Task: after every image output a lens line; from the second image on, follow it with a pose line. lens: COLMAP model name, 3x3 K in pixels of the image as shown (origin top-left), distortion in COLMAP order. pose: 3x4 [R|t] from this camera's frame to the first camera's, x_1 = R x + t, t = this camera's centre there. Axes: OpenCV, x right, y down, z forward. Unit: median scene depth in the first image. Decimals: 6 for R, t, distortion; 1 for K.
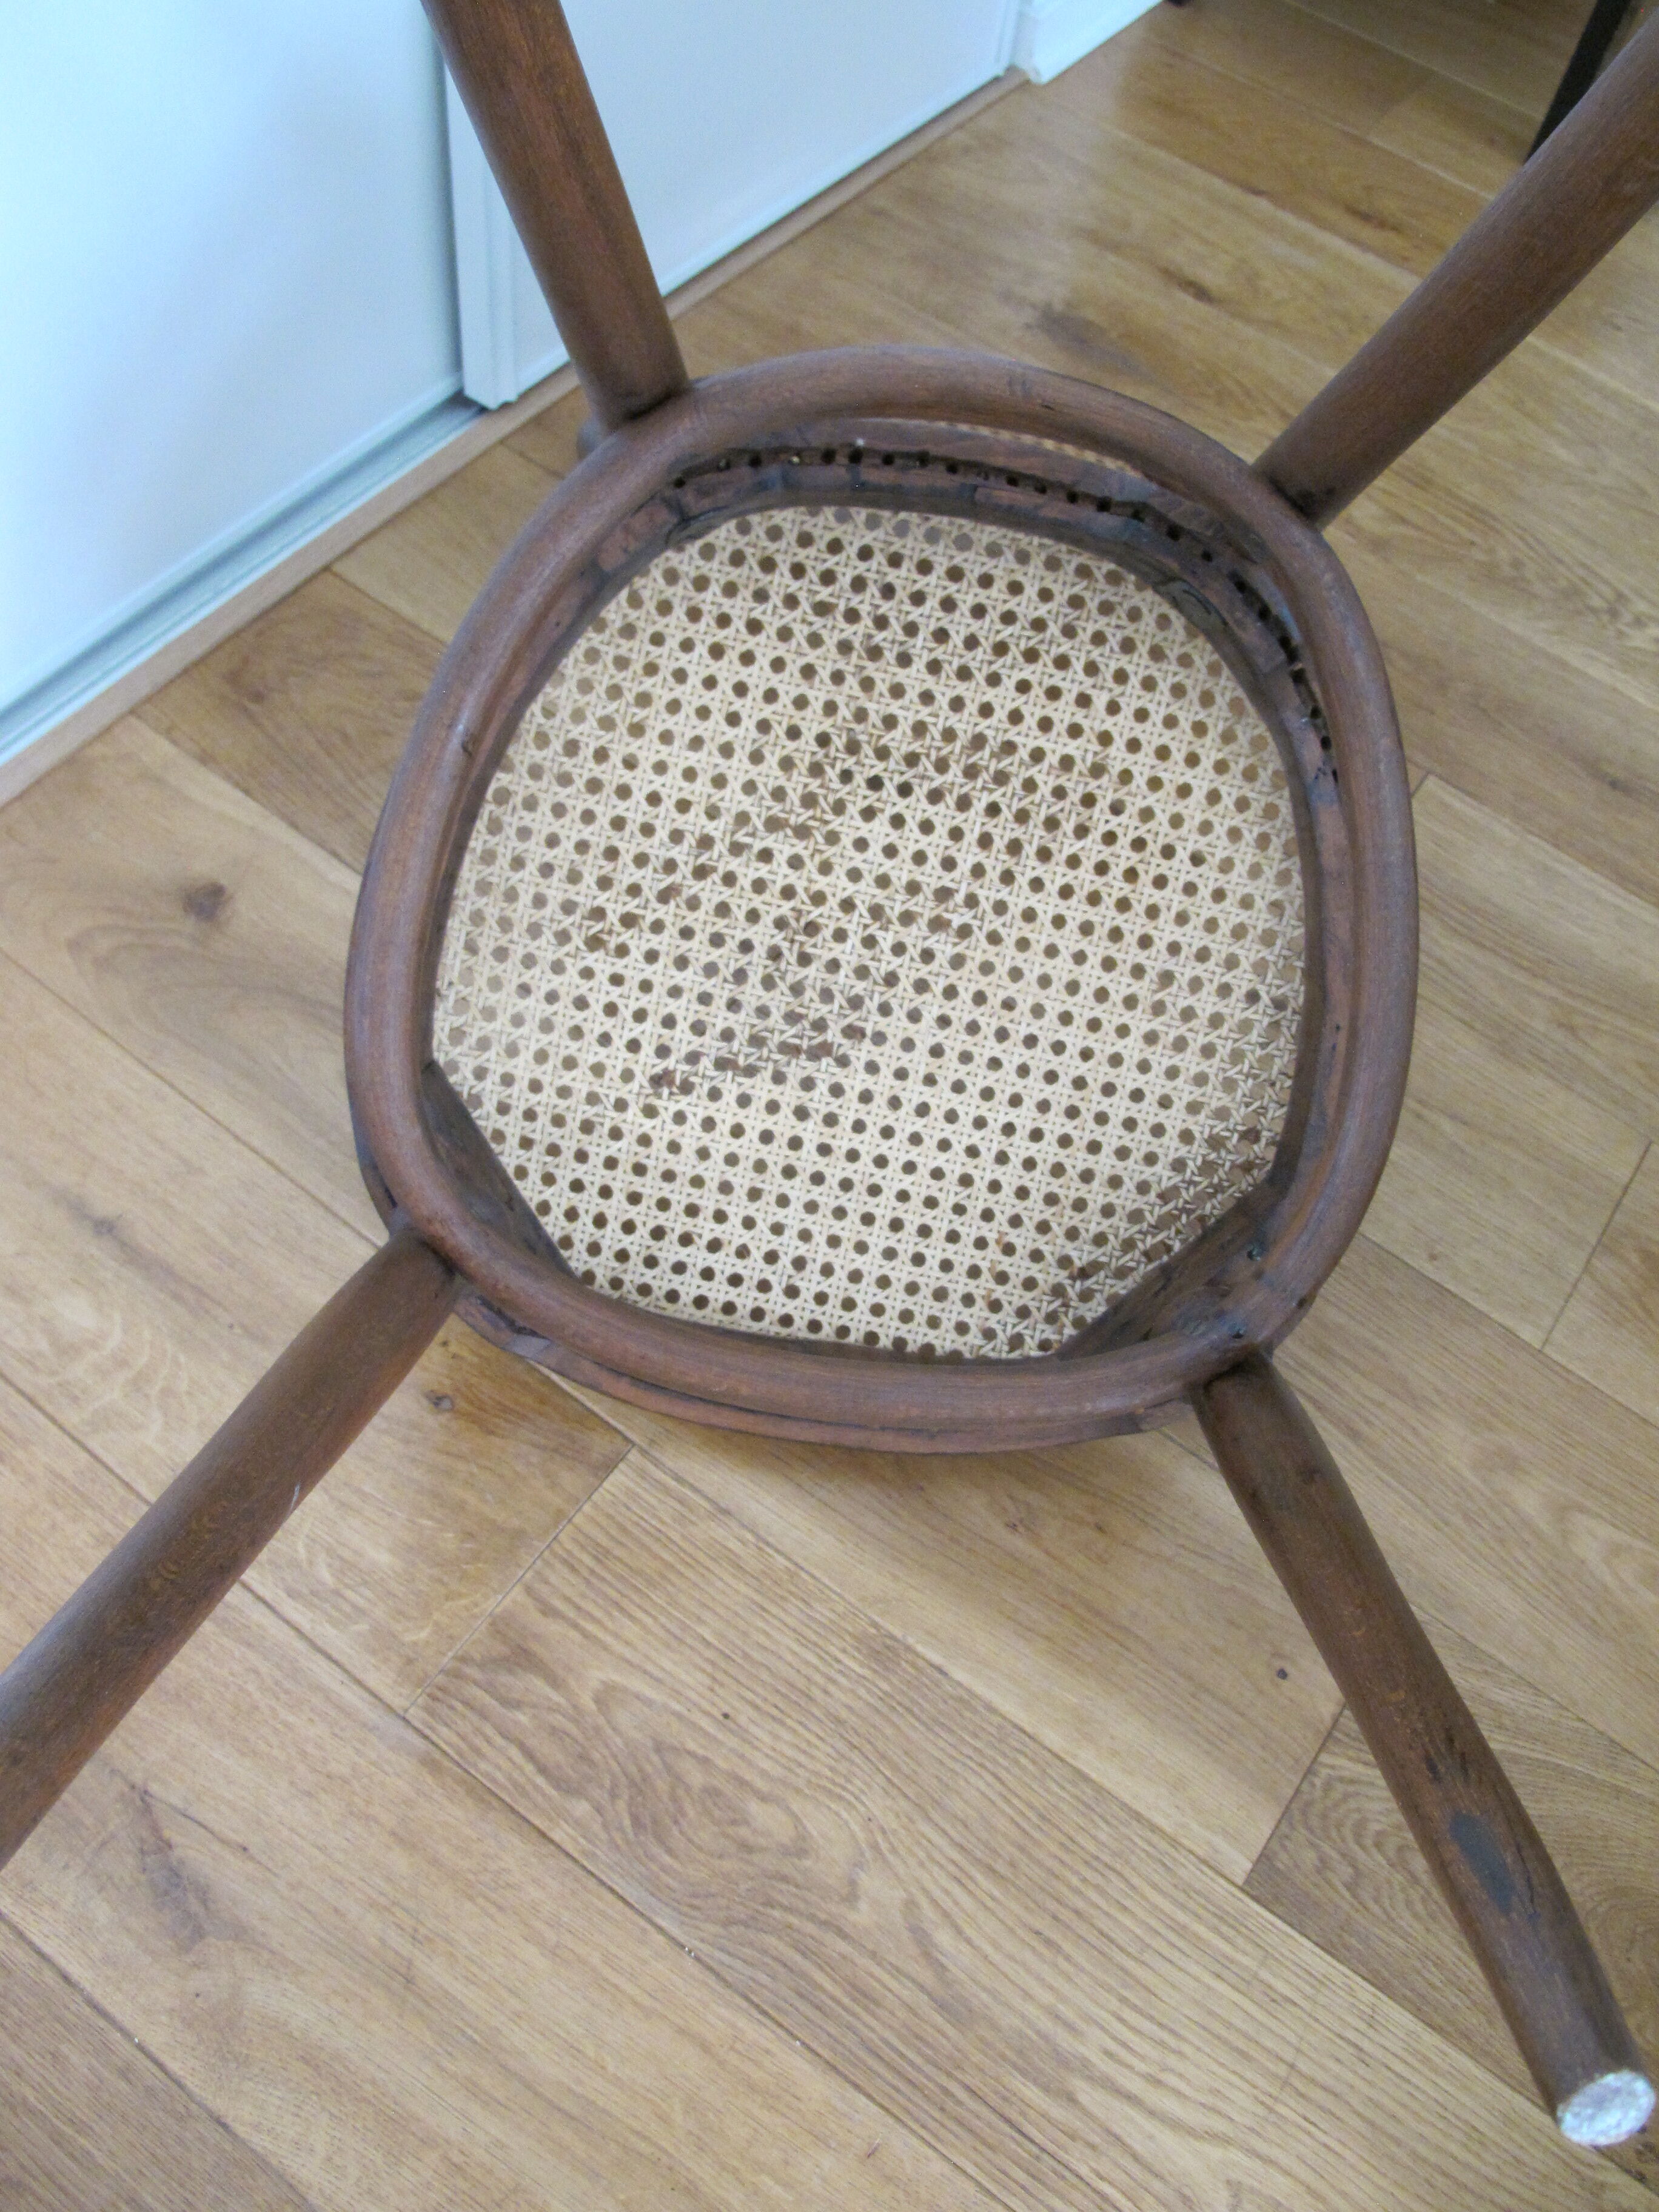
lens RADIAL K [[1846.6, 0, 835.8], [0, 1846.6, 1076.8], [0, 0, 1]] dist [-0.144584, 0.099945]
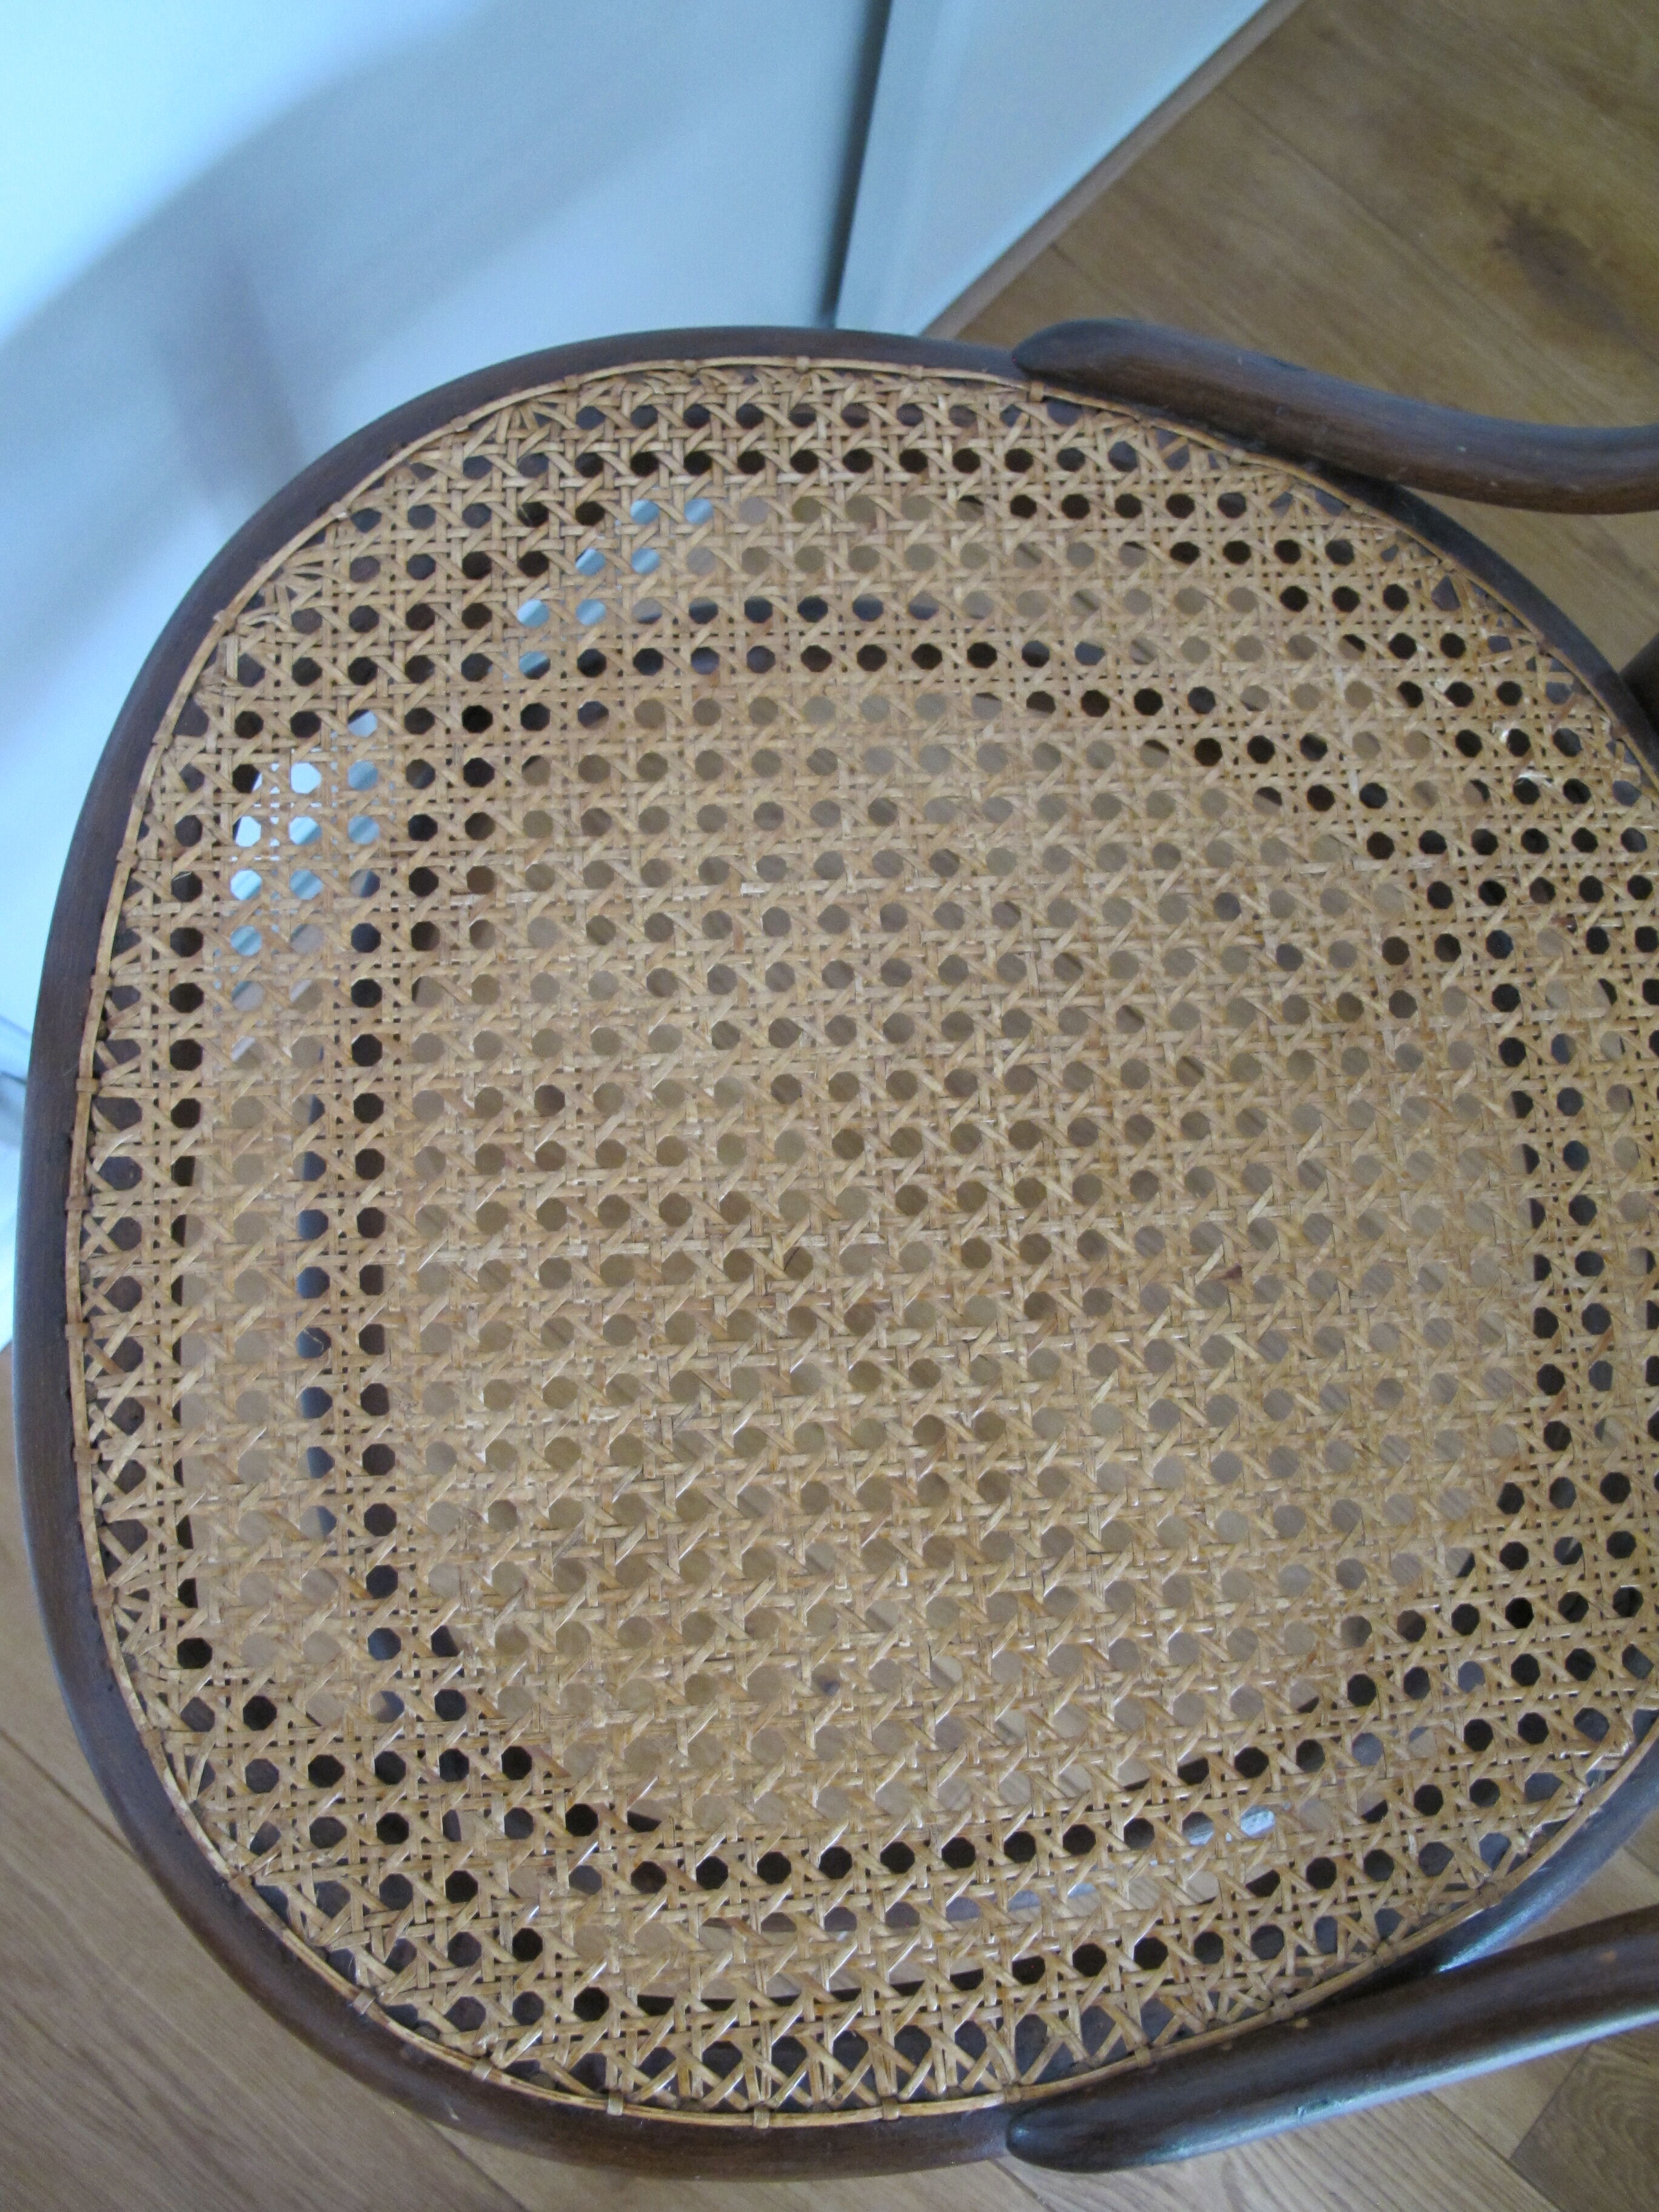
lens RADIAL K [[1826.1, 0, 827.5], [0, 1826.1, 1062.8], [0, 0, 1]] dist [-0.087582, 0.023147]
pose [[0.995958, 0.086082, -0.025659, -0.222369], [-0.070777, 0.927950, 0.365922, -0.537782], [0.055310, -0.362626, 0.930292, 0.158946]]
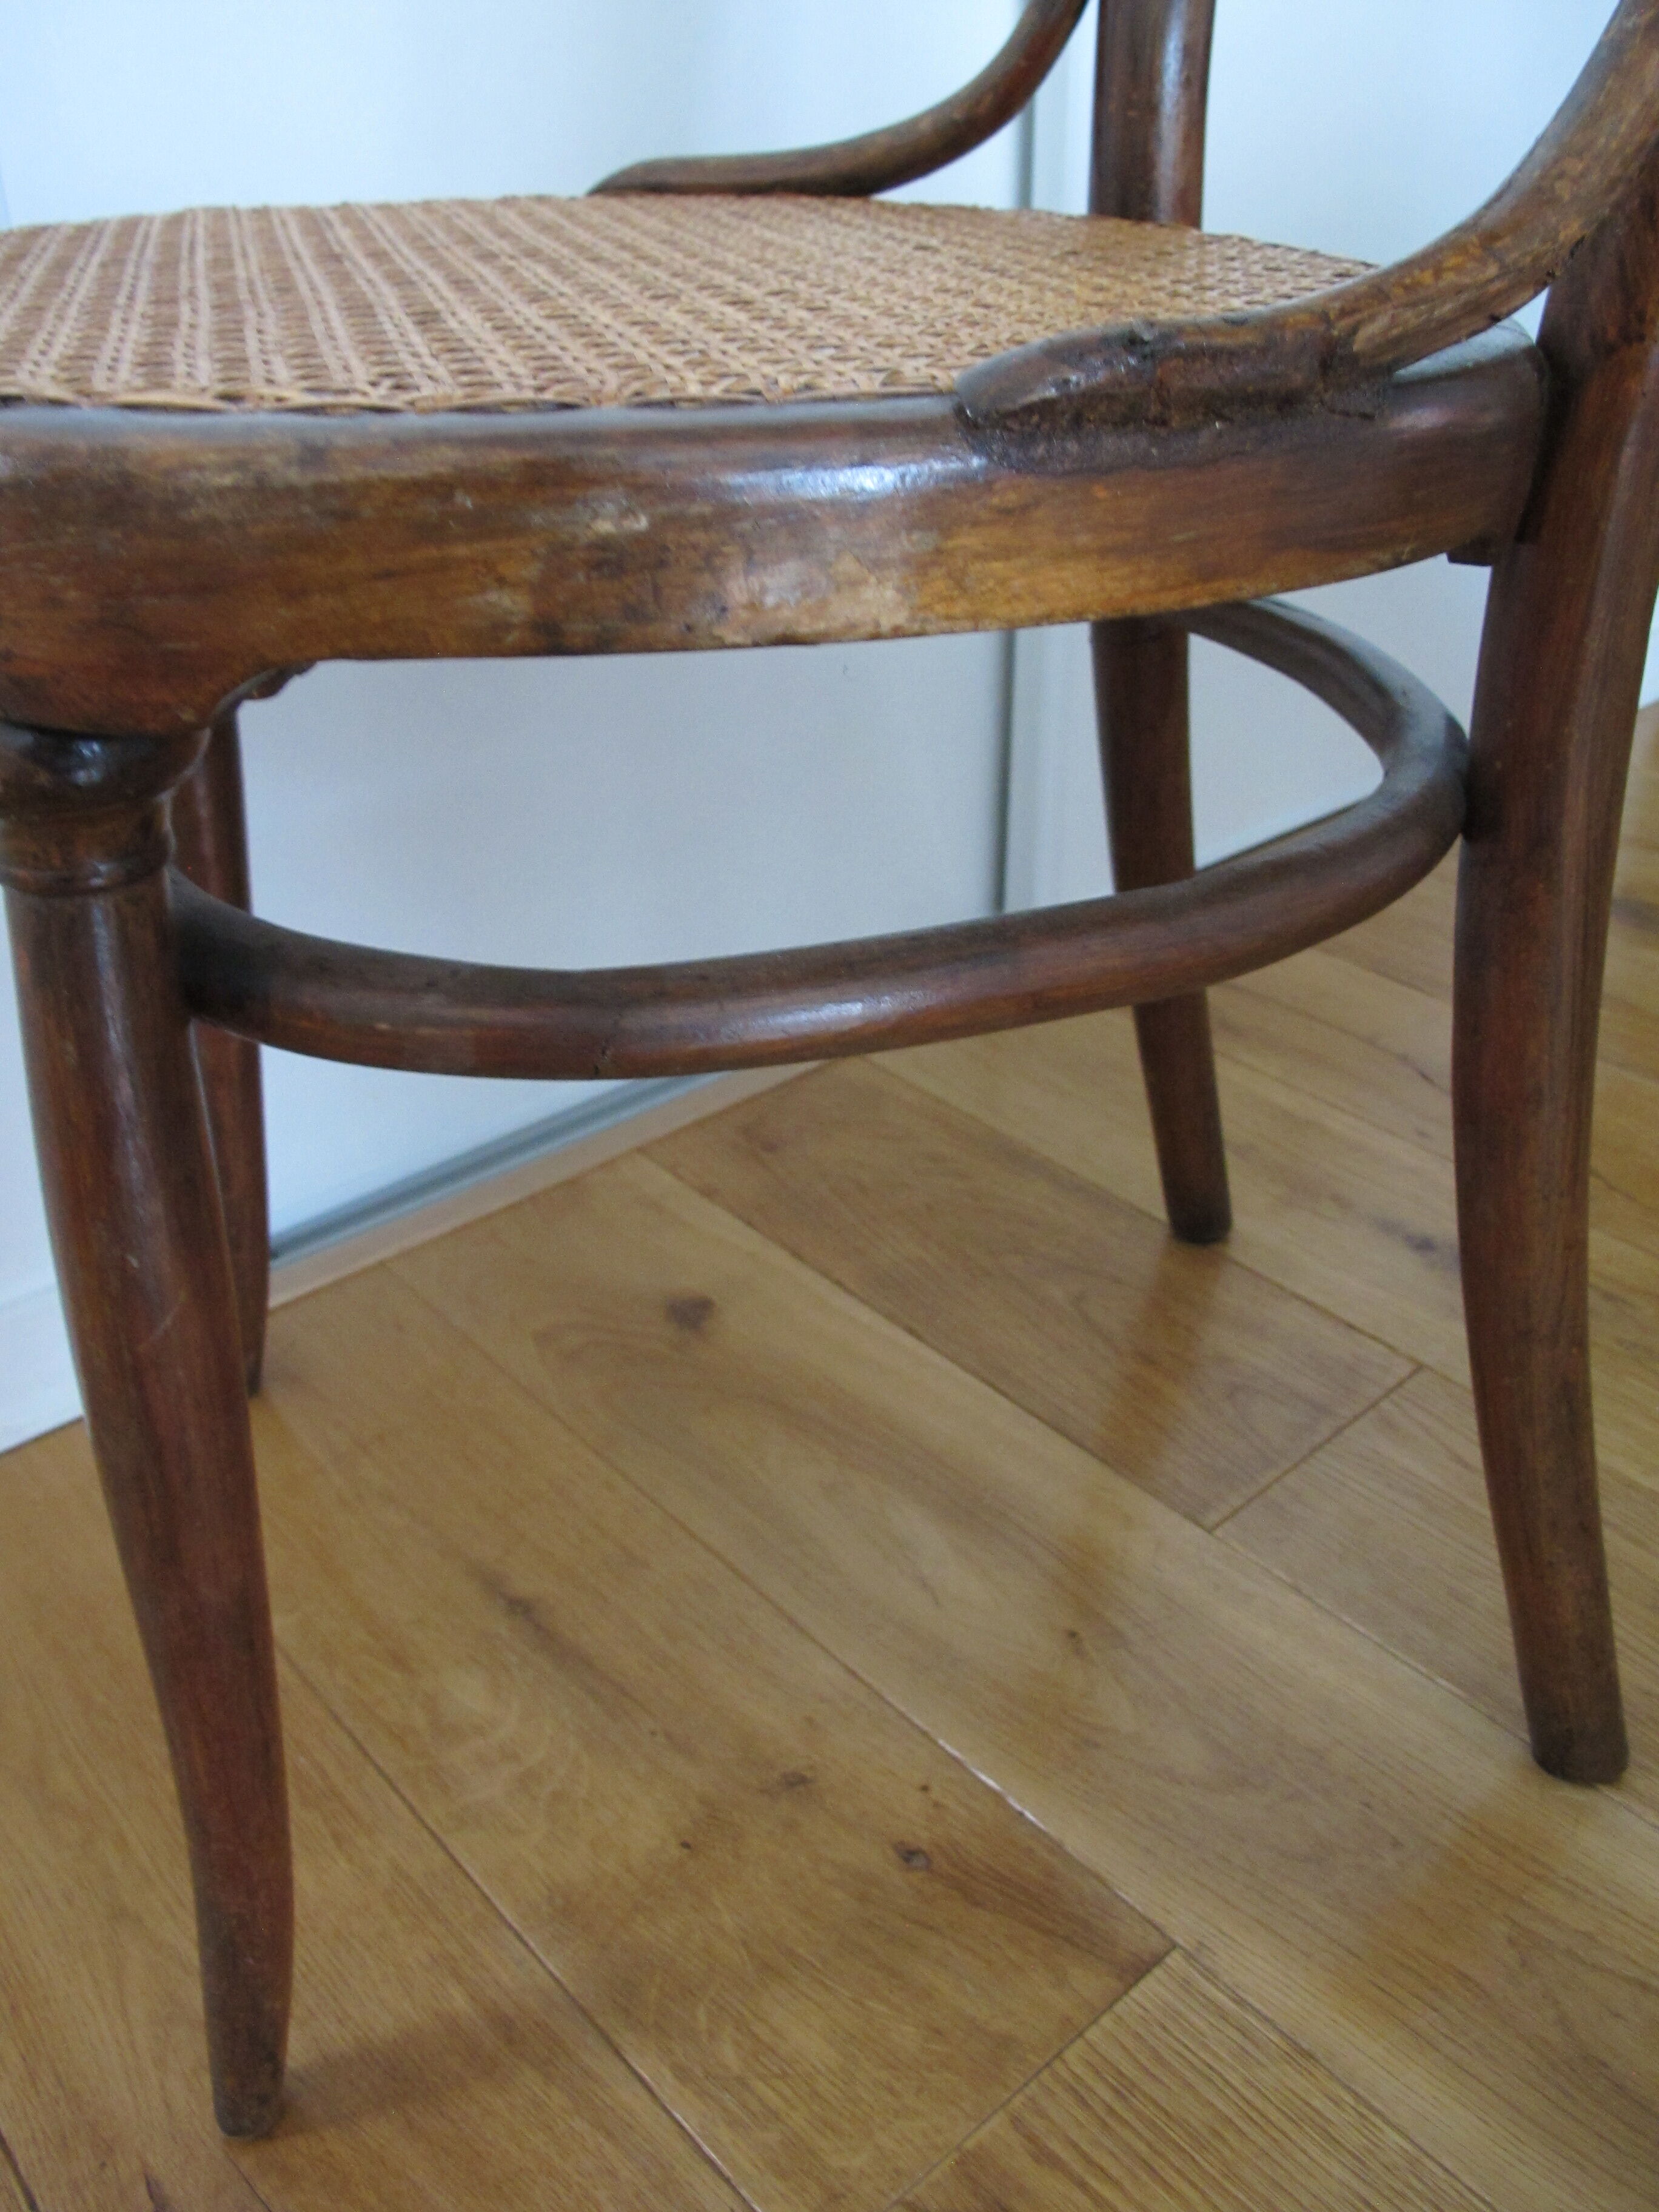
lens RADIAL K [[1846.6, 0, 810.8], [0, 1846.6, 1093.1], [0, 0, 1]] dist [-0.144584, 0.099945]
pose [[0.968236, 0.013976, -0.249647, -0.078478], [-0.128707, 0.883858, -0.449700, 0.237794], [0.214368, 0.467547, 0.857582, 0.222008]]
